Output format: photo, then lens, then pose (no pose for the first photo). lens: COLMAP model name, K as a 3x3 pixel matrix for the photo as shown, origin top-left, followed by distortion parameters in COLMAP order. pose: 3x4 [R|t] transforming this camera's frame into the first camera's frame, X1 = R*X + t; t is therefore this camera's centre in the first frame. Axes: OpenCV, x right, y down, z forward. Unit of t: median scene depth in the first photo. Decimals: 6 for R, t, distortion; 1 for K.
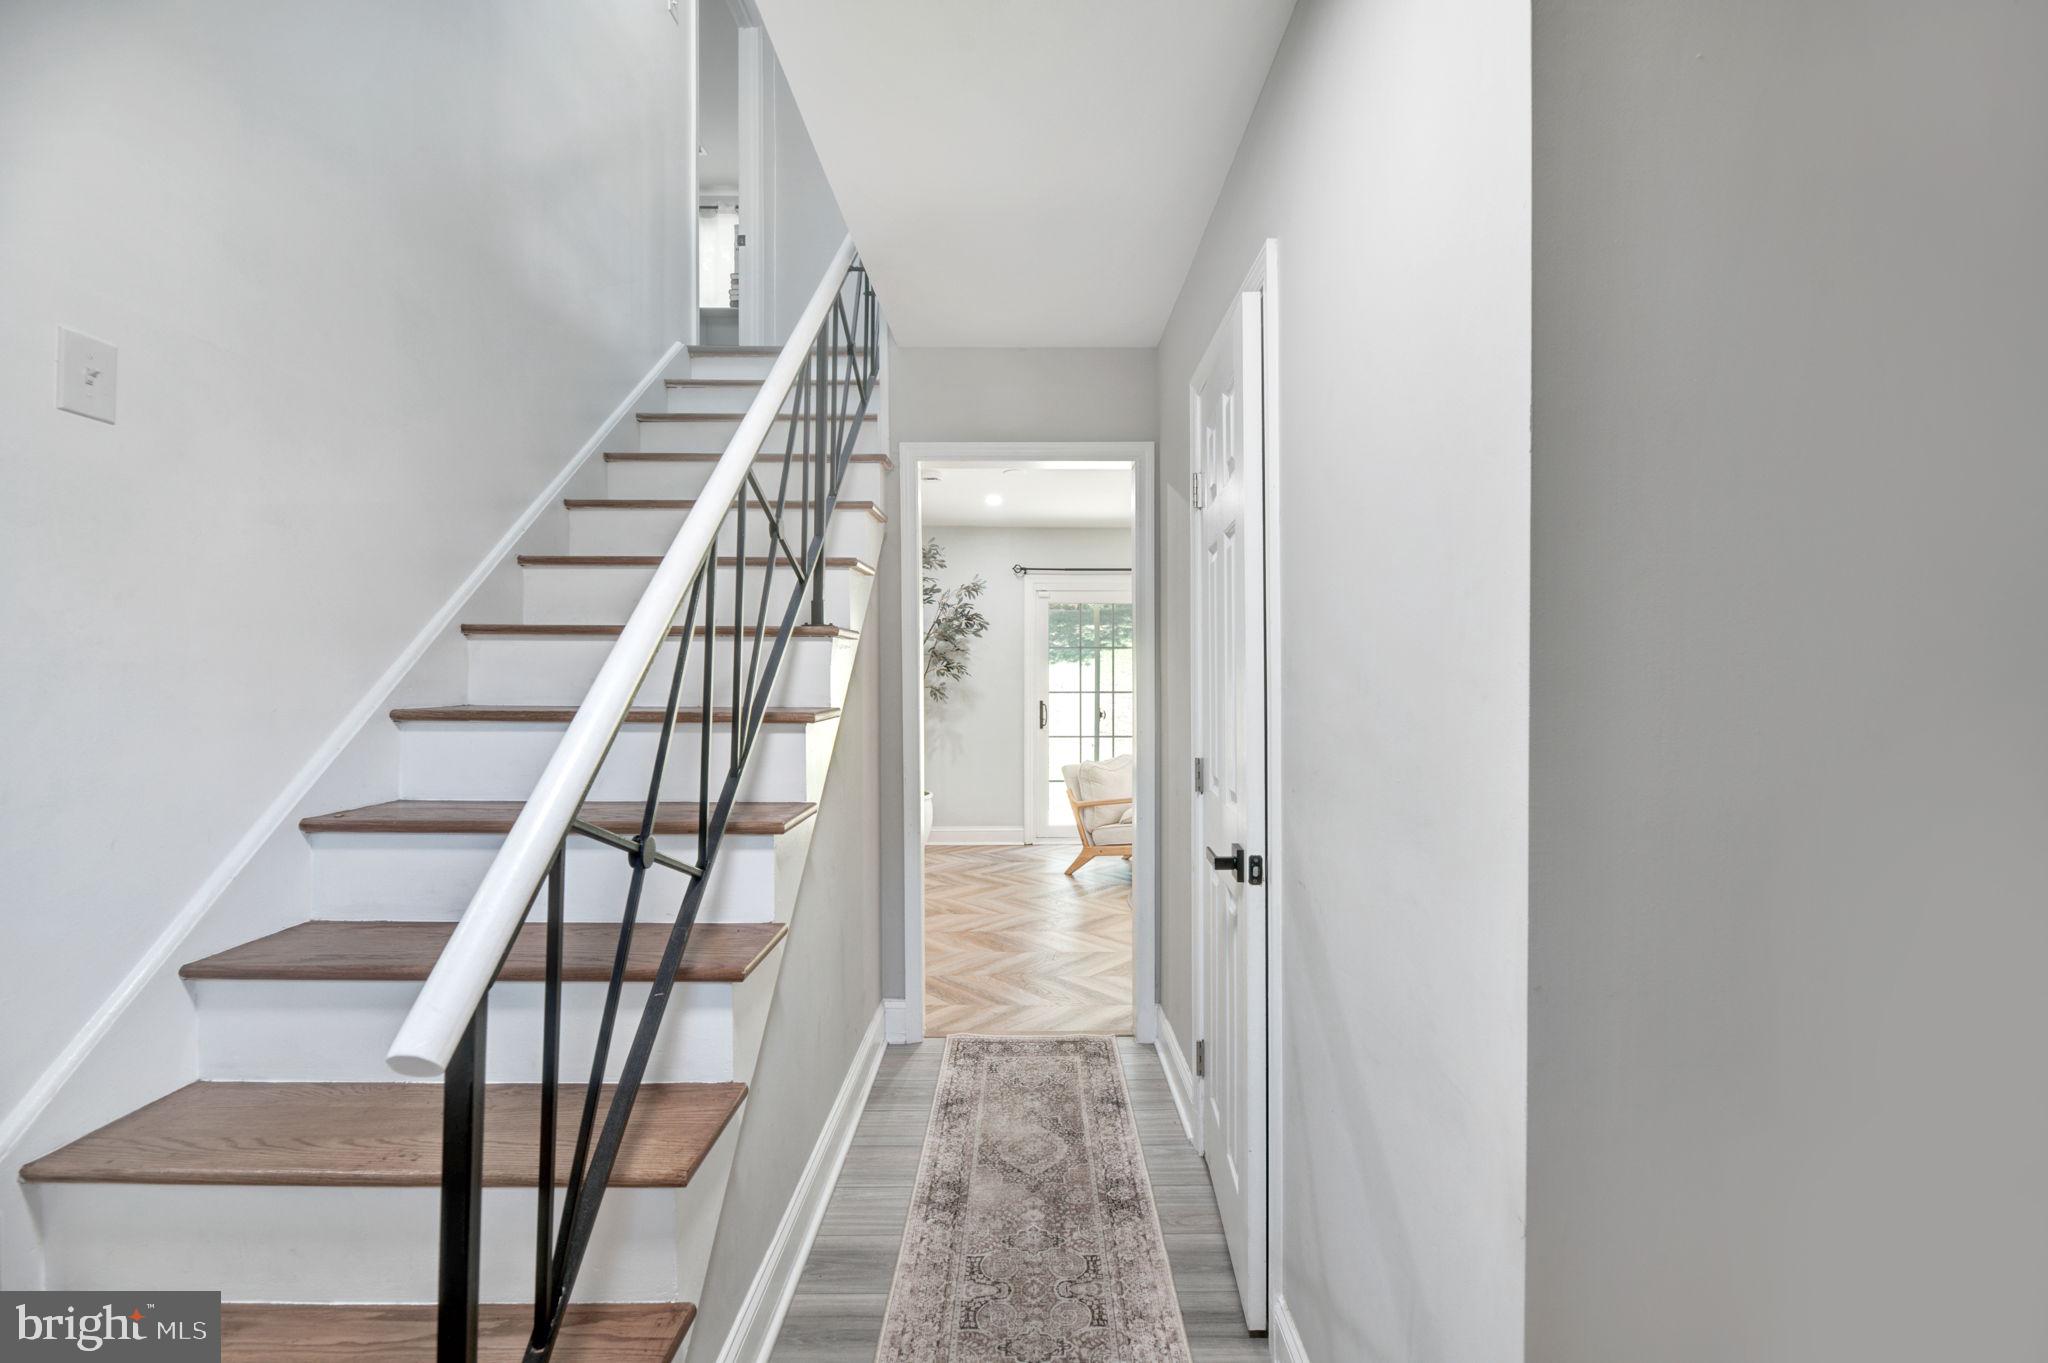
lens RADIAL K [[825.0, 0, 1028.8], [0, 825.0, 677.8], [0, 0, 1]] dist [-0.002880, -0.001736]
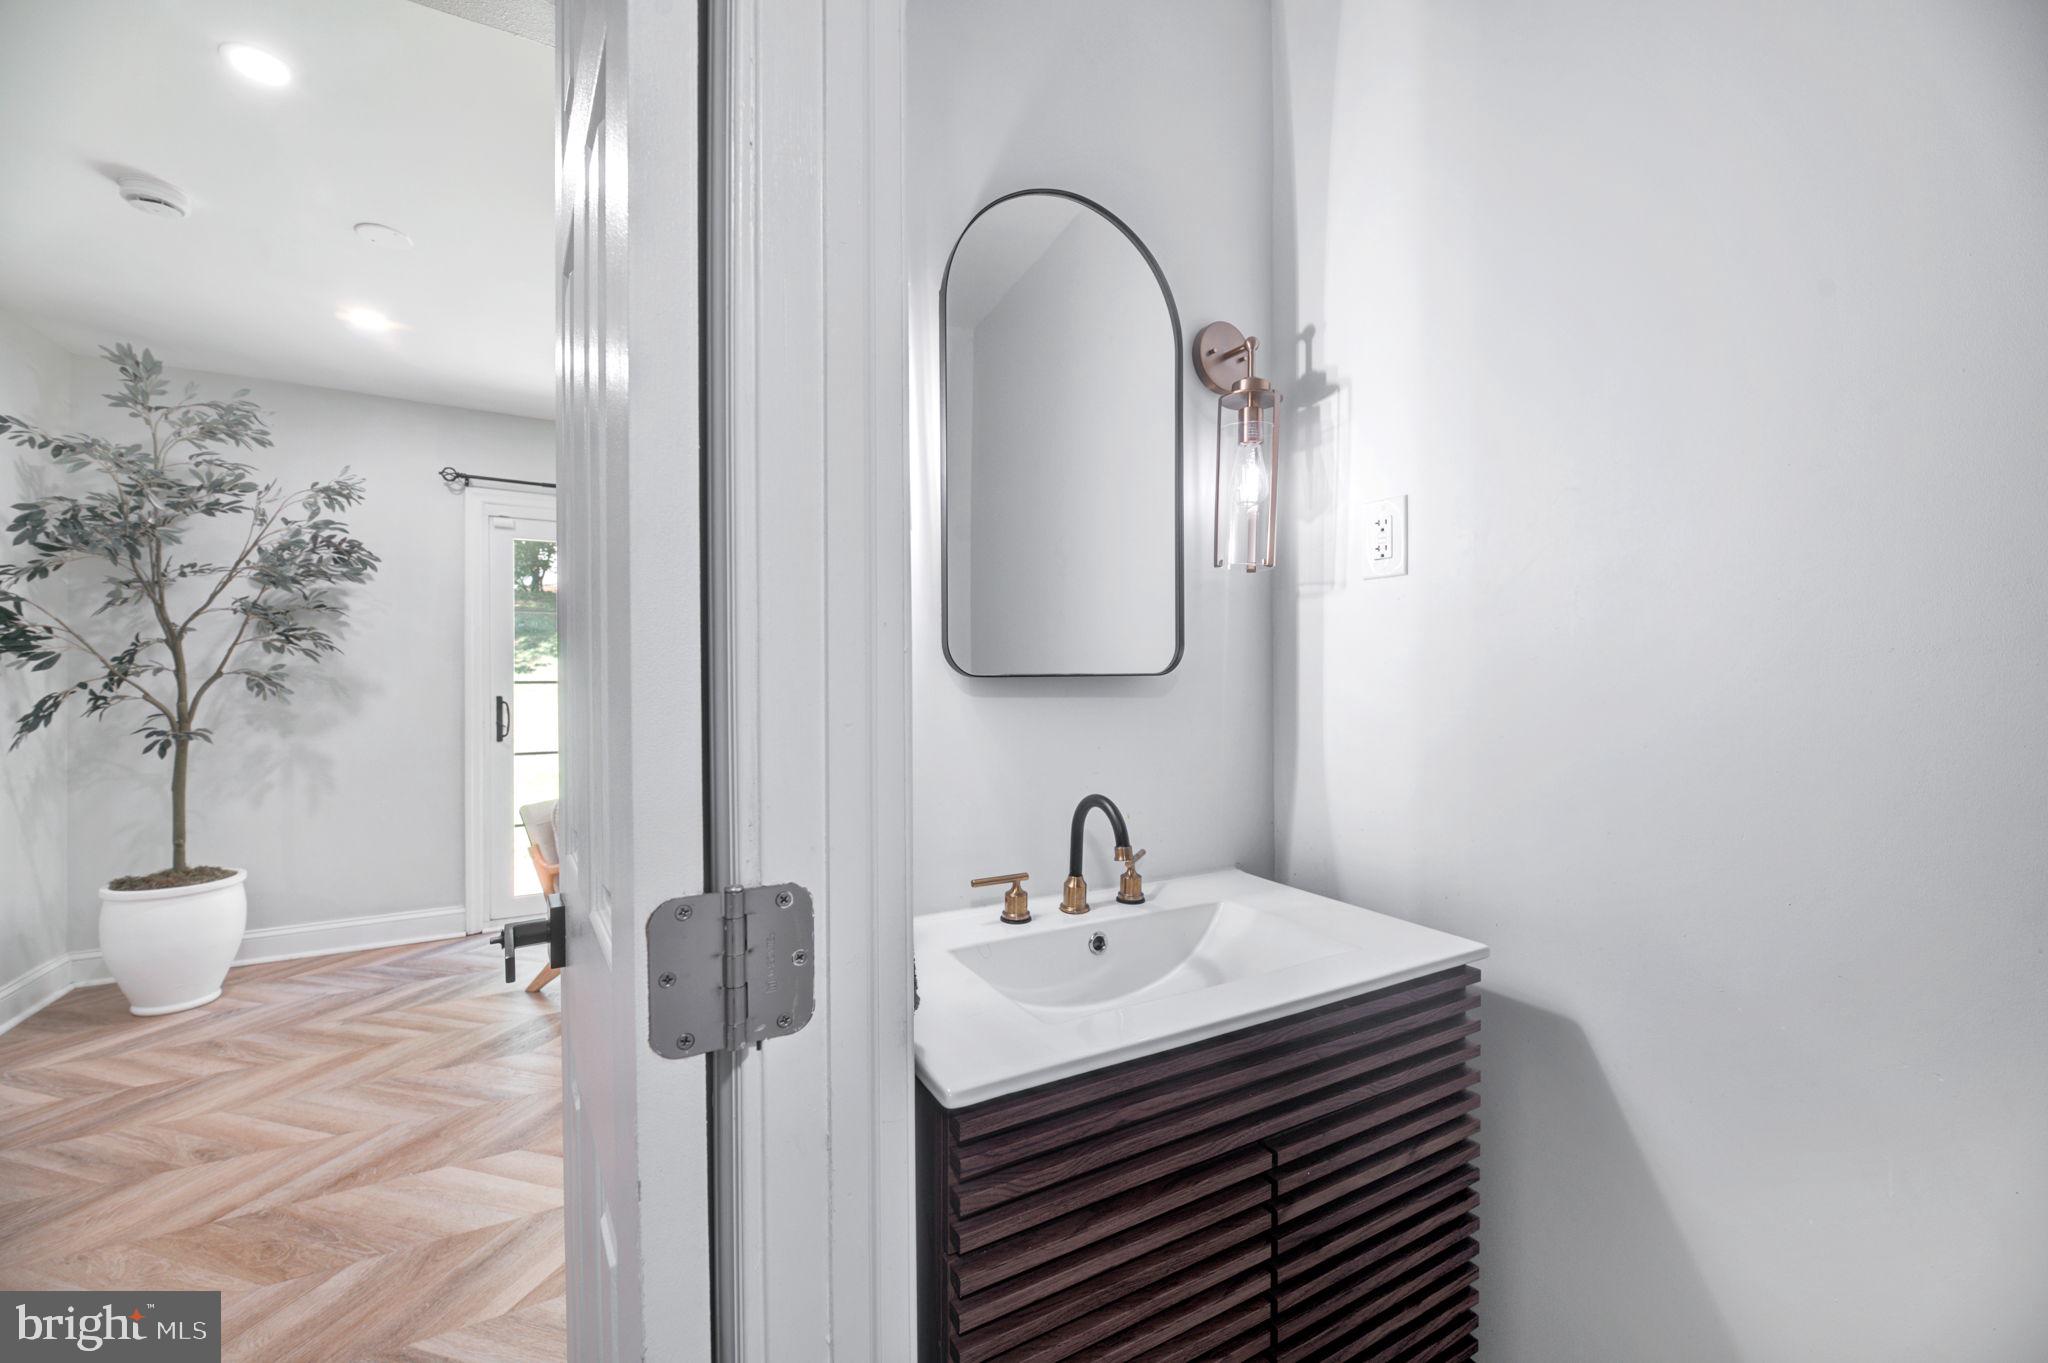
lens RADIAL K [[825.0, 0, 1030.6], [0, 825.0, 683.8], [0, 0, 1]] dist [-0.002880, -0.001736]
pose [[0.871640, -0.005831, 0.490113, 0.063821], [0.002069, 0.999964, 0.008217, 0.015646], [-0.490143, -0.006148, 0.871620, 0.292063]]
